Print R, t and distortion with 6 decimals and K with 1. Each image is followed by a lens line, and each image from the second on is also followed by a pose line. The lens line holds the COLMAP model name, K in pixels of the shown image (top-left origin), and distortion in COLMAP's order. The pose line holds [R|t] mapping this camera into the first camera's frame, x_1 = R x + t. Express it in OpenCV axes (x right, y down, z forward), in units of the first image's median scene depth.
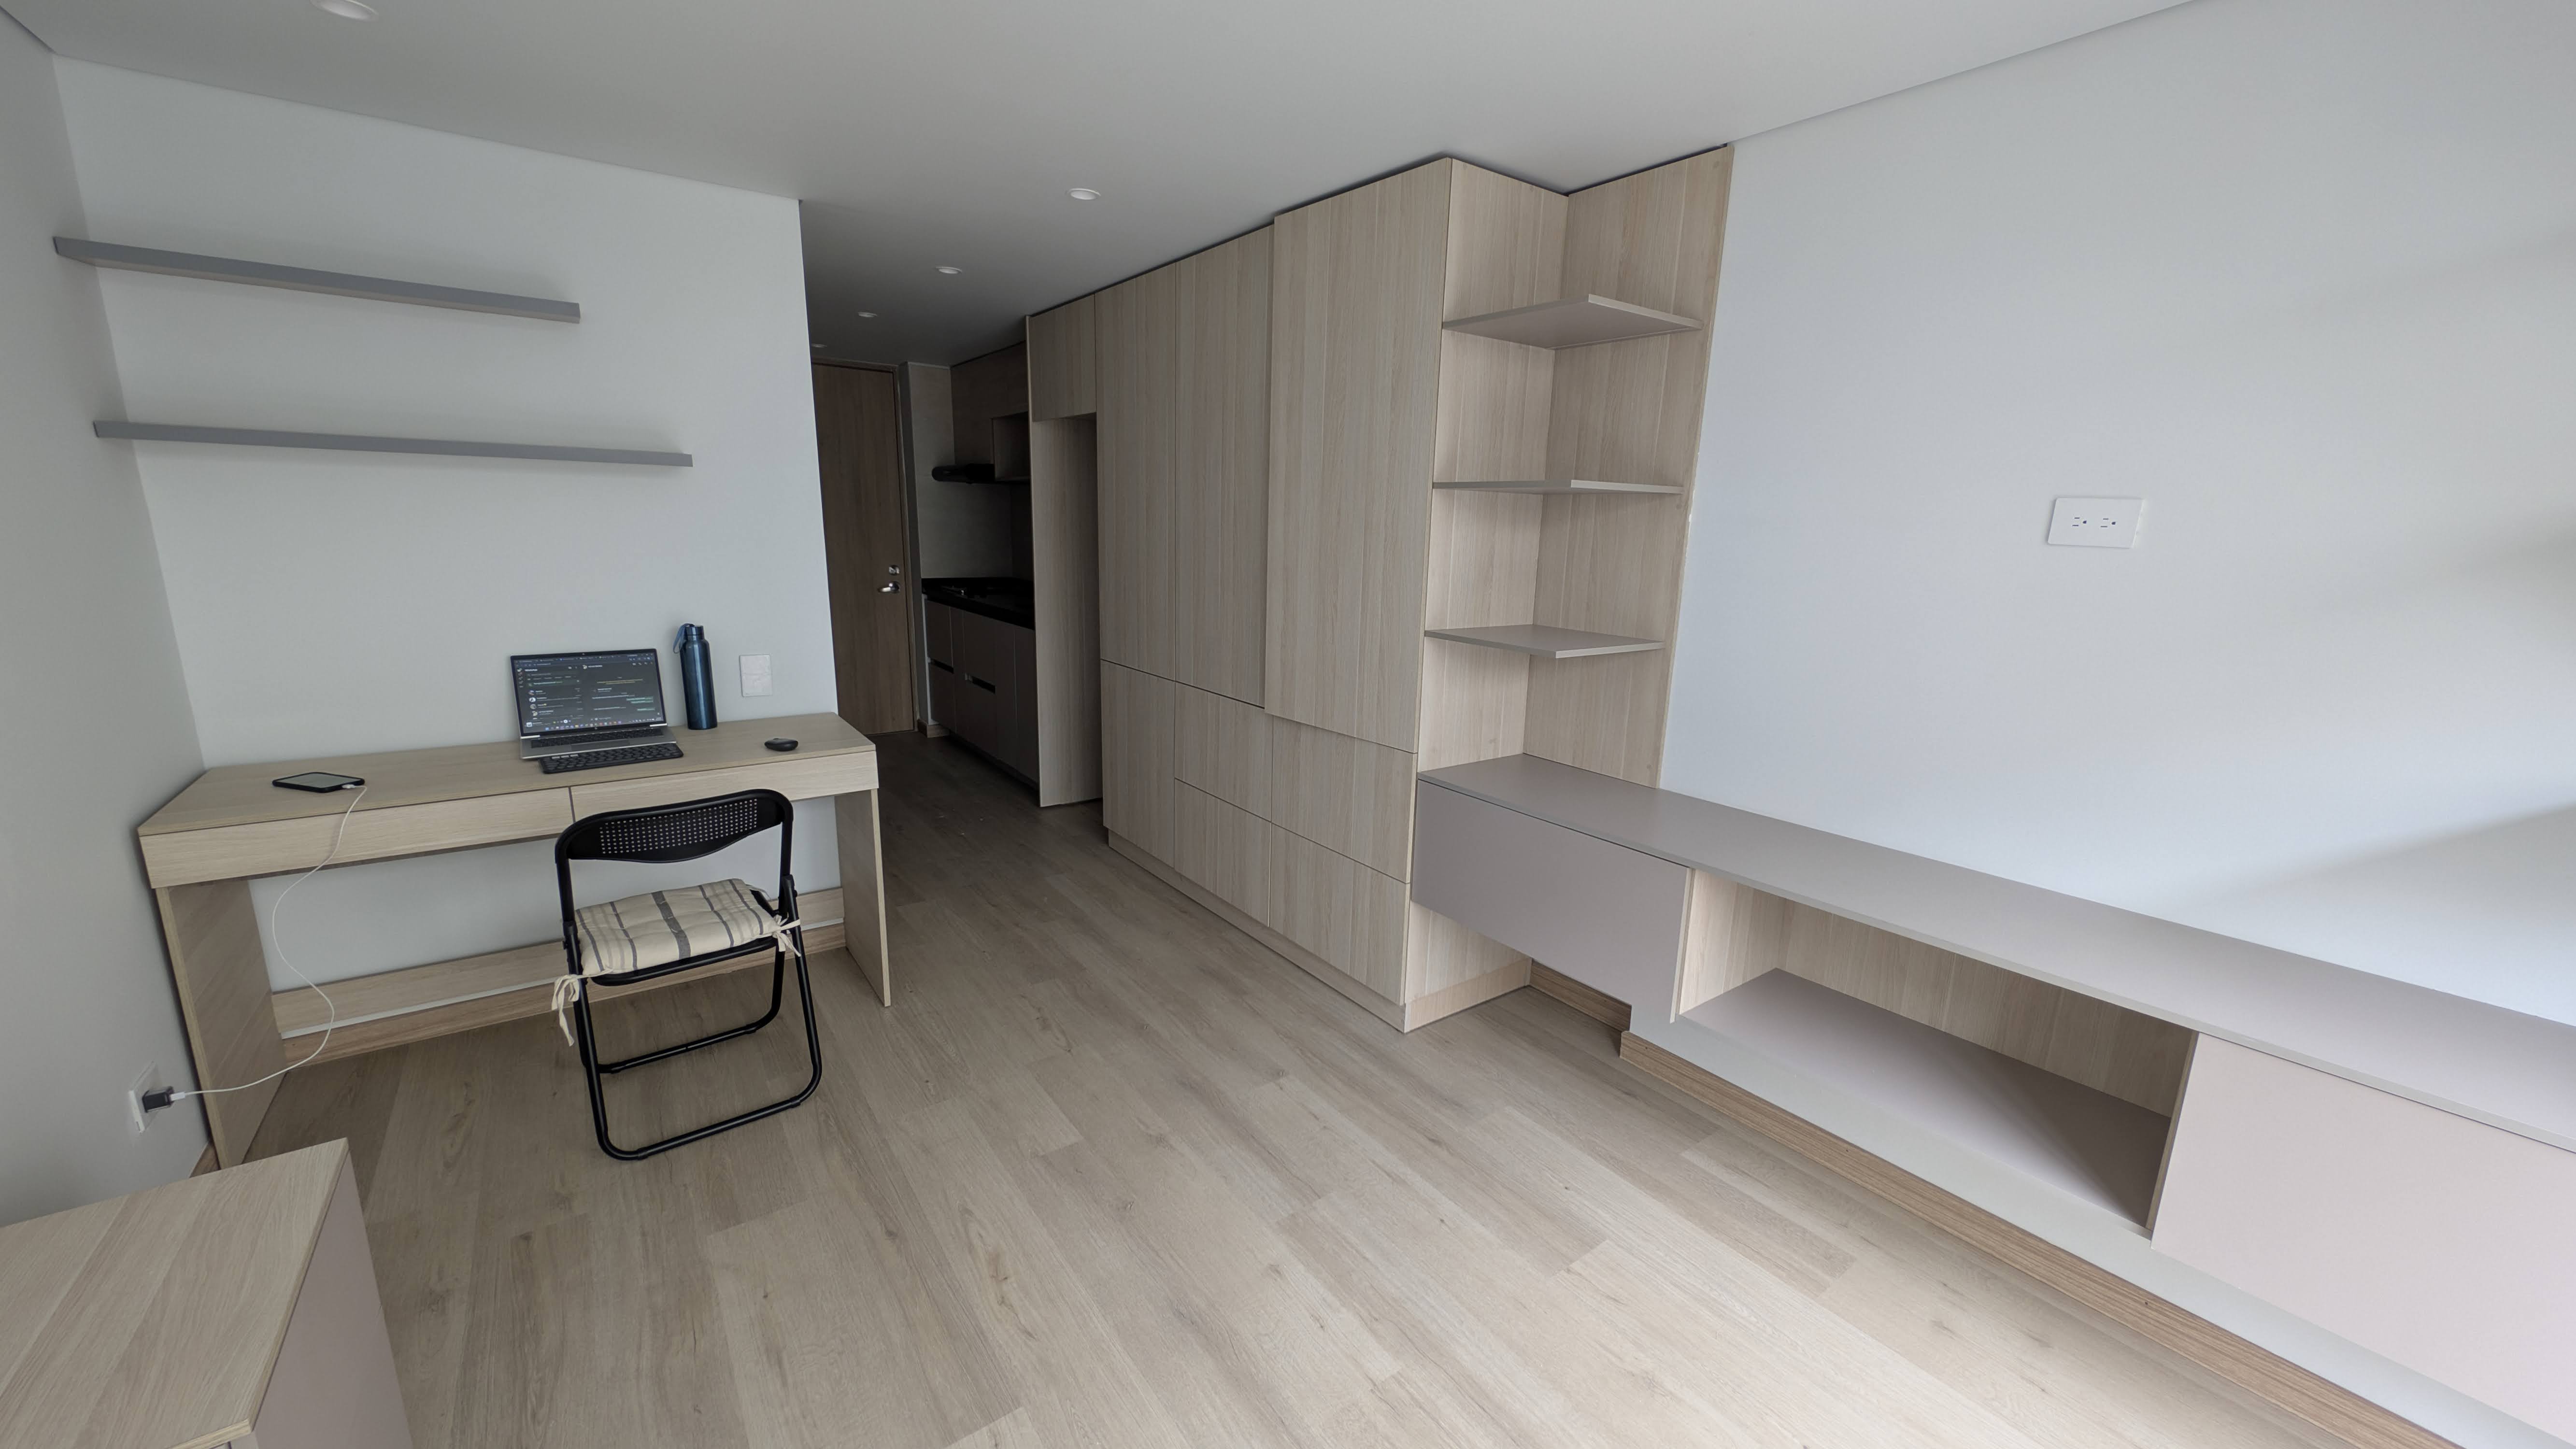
lens RADIAL K [[952.2, 0, 1288.0], [0, 952.2, 724.5], [0, 0, 1]] dist [0.009277, -0.005425]
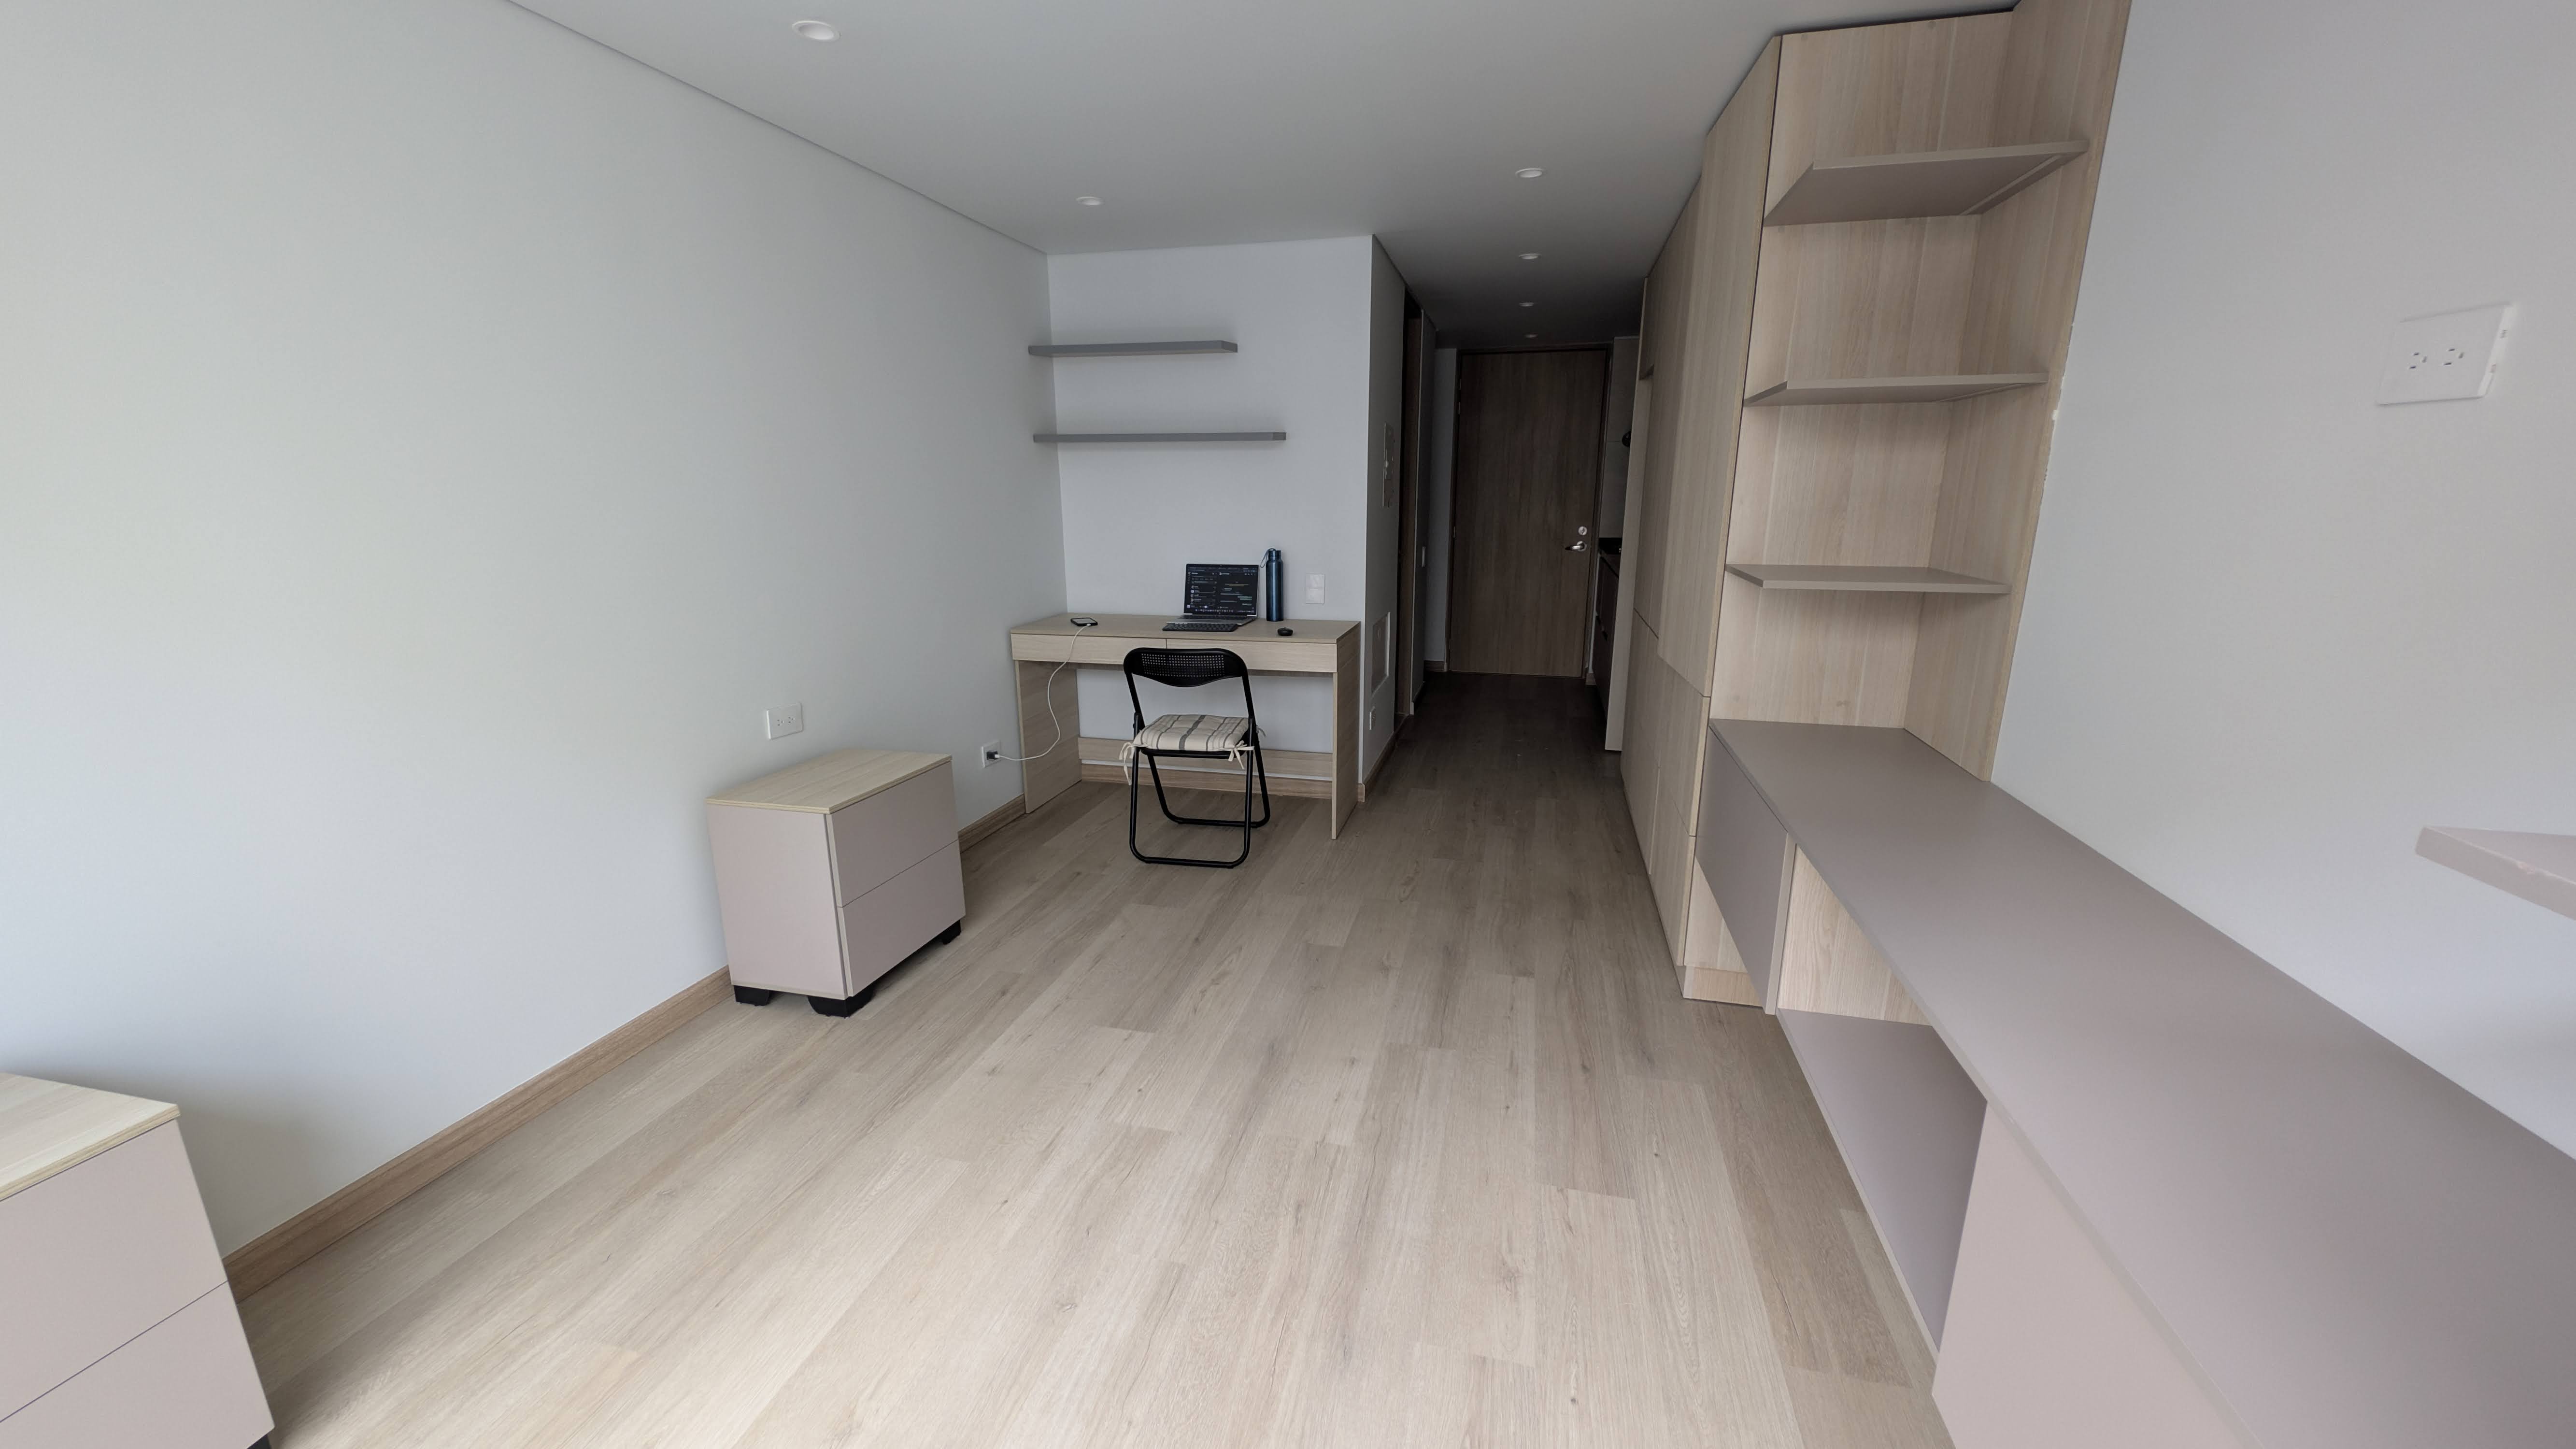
lens RADIAL K [[952.2, 0, 1288.0], [0, 952.2, 724.5], [0, 0, 1]] dist [0.009277, -0.005425]
pose [[0.637699, 0.157291, -0.754055, 0.637662], [-0.142845, 0.986098, 0.084890, 0.039612], [0.756925, 0.053579, 0.651302, 0.089733]]
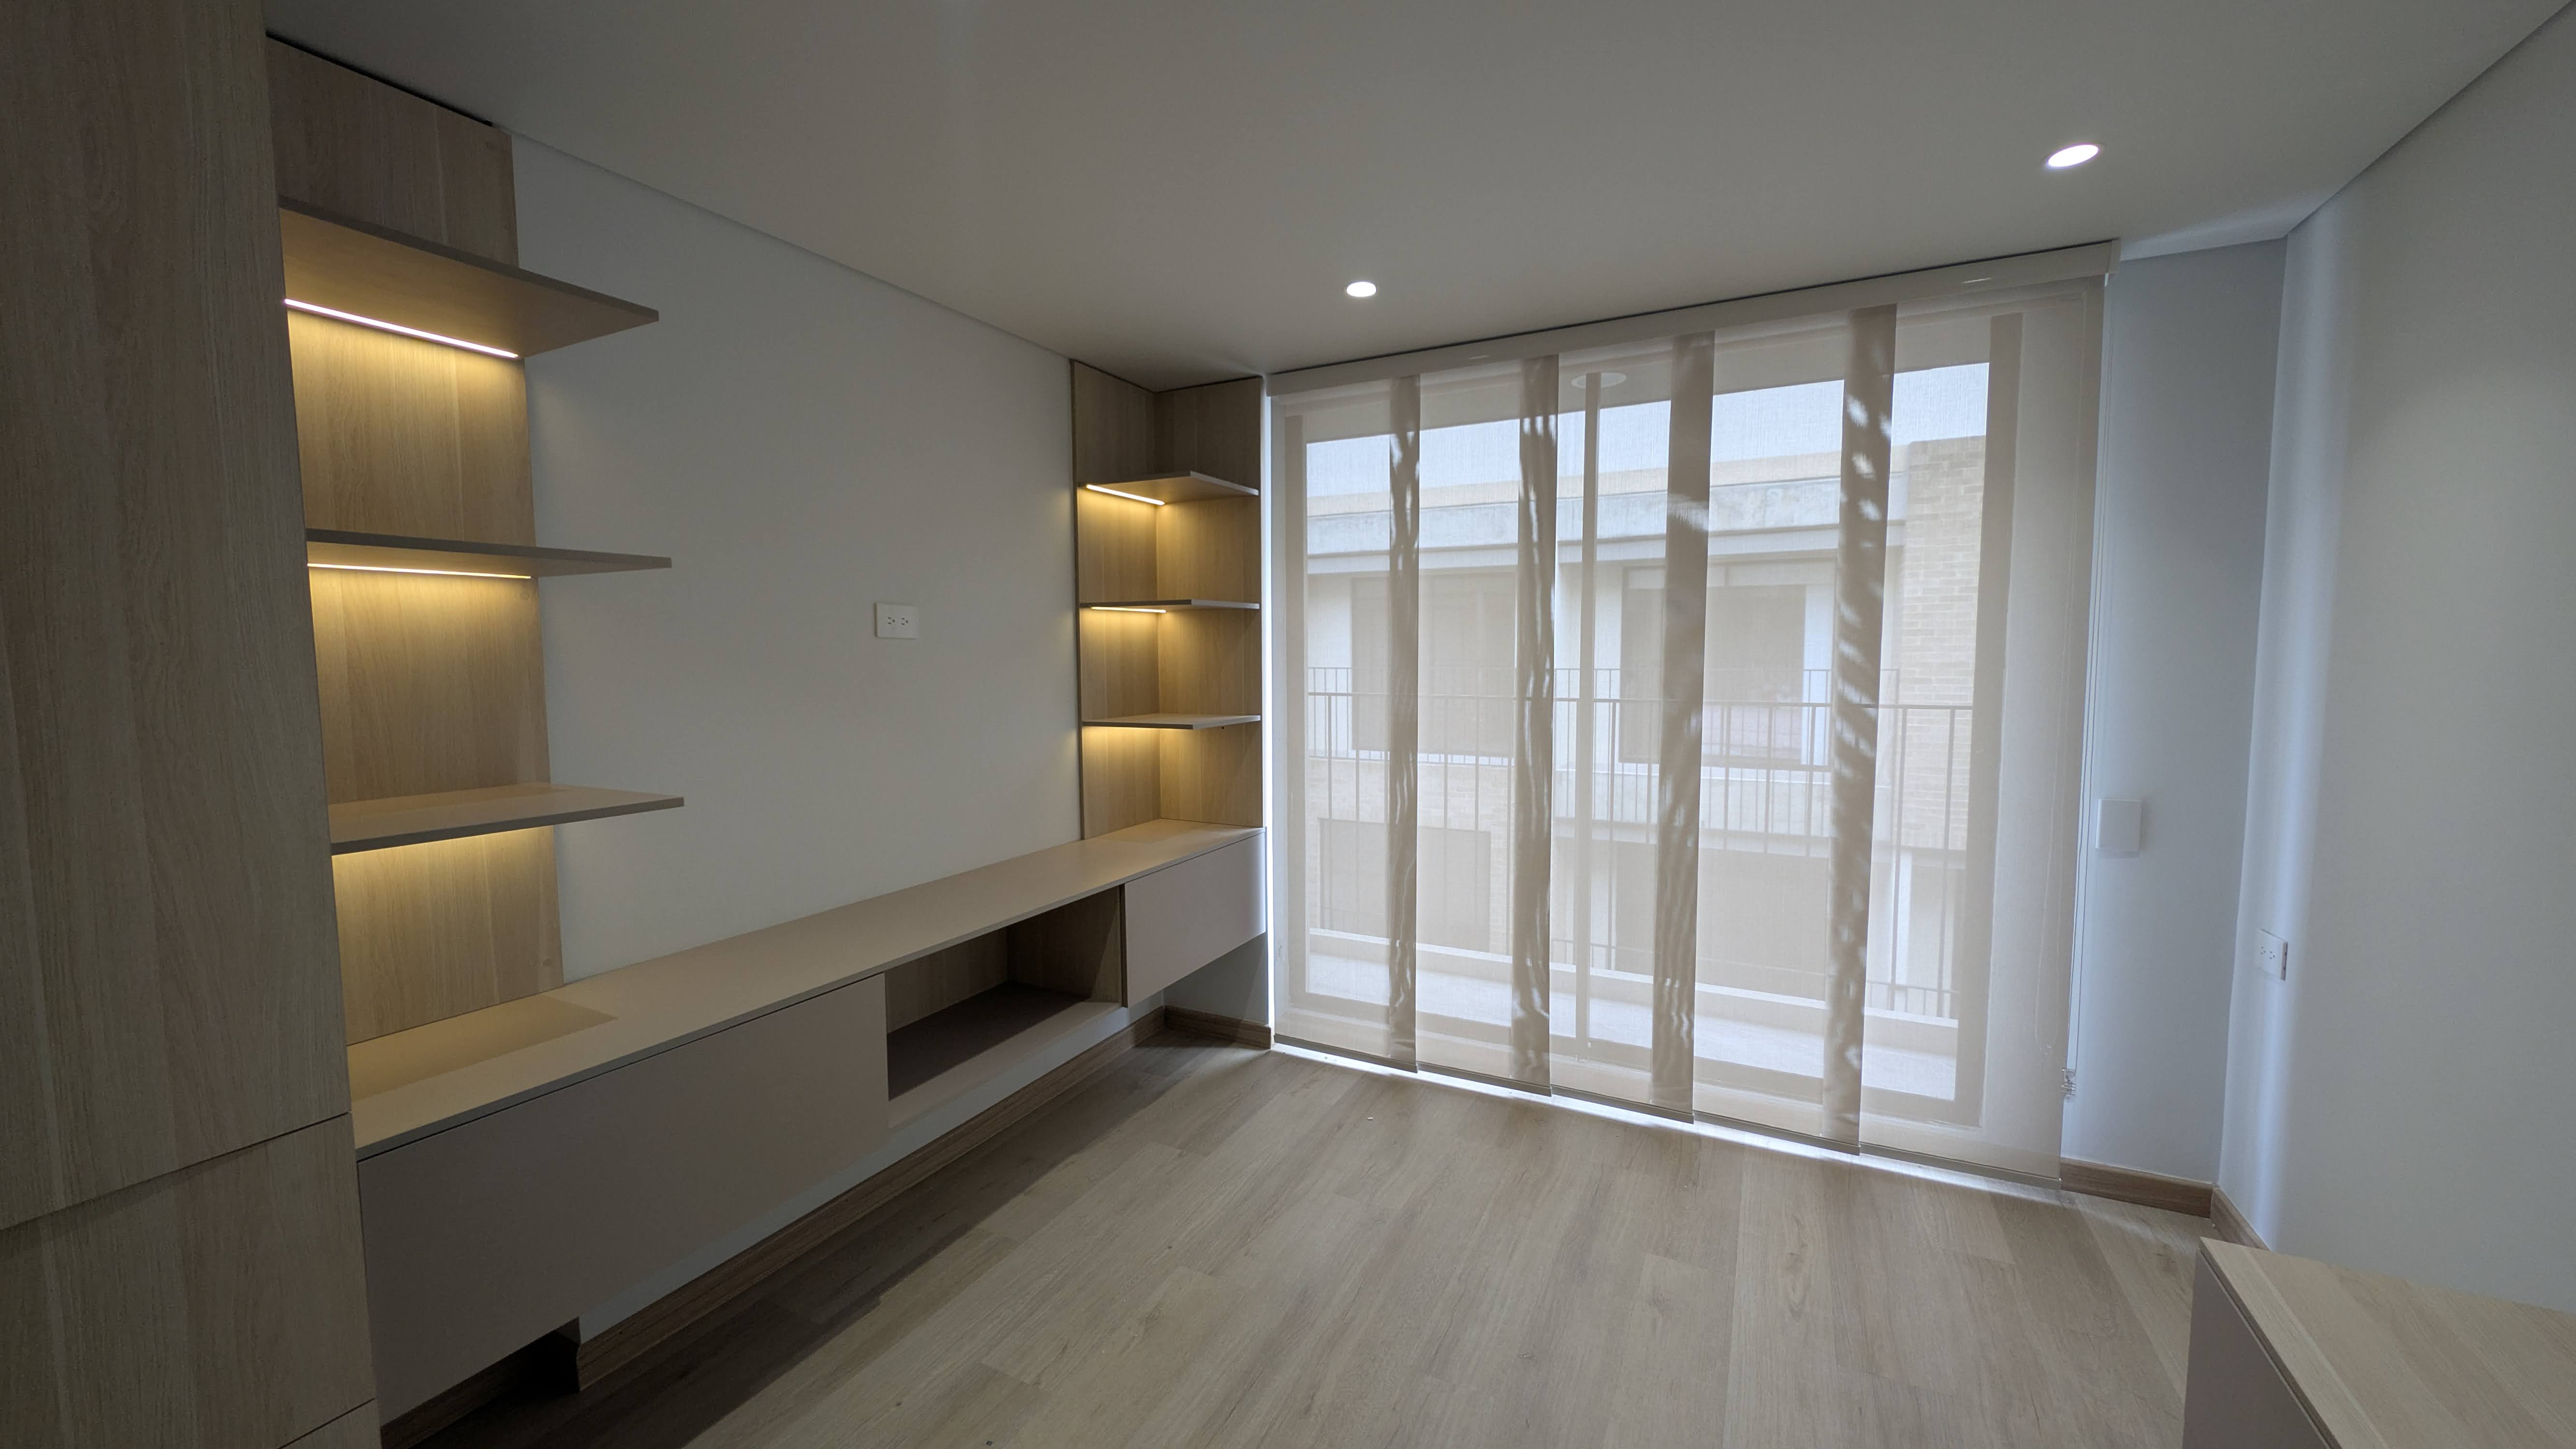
lens RADIAL K [[952.2, 0, 1288.0], [0, 952.2, 724.5], [0, 0, 1]] dist [0.009277, -0.005425]
pose [[-0.446655, -0.096086, 0.889532, -0.498795], [0.184390, 0.962988, 0.196607, -0.172573], [-0.875499, 0.251837, -0.412406, 0.817730]]
